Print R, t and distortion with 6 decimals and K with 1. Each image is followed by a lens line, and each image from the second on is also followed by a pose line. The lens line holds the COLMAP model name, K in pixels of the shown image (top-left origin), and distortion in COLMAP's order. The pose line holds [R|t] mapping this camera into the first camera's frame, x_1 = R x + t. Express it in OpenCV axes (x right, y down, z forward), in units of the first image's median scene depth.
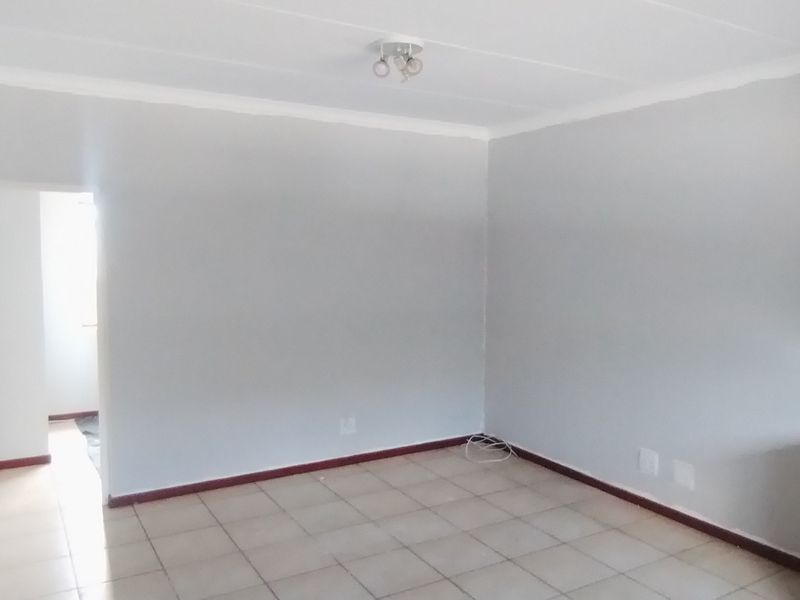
lens RADIAL K [[667.6, 0, 400.0], [0, 667.6, 300.0], [0, 0, 1]] dist [0.039926, -0.078264]
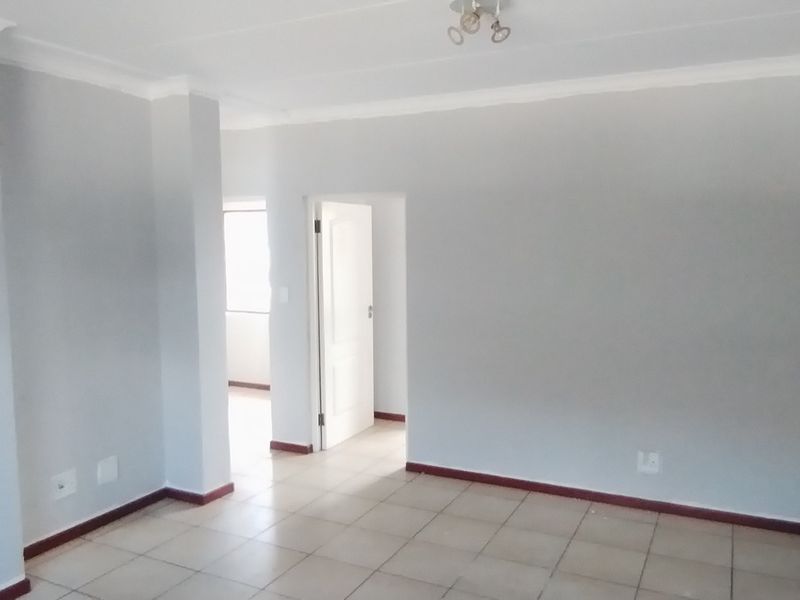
lens RADIAL K [[667.6, 0, 400.0], [0, 667.6, 300.0], [0, 0, 1]] dist [0.039926, -0.078264]
pose [[0.546258, 0.072073, -0.834511, 0.503762], [-0.058740, 0.997135, 0.047668, -0.035498], [0.835555, 0.022980, 0.548926, 0.350247]]
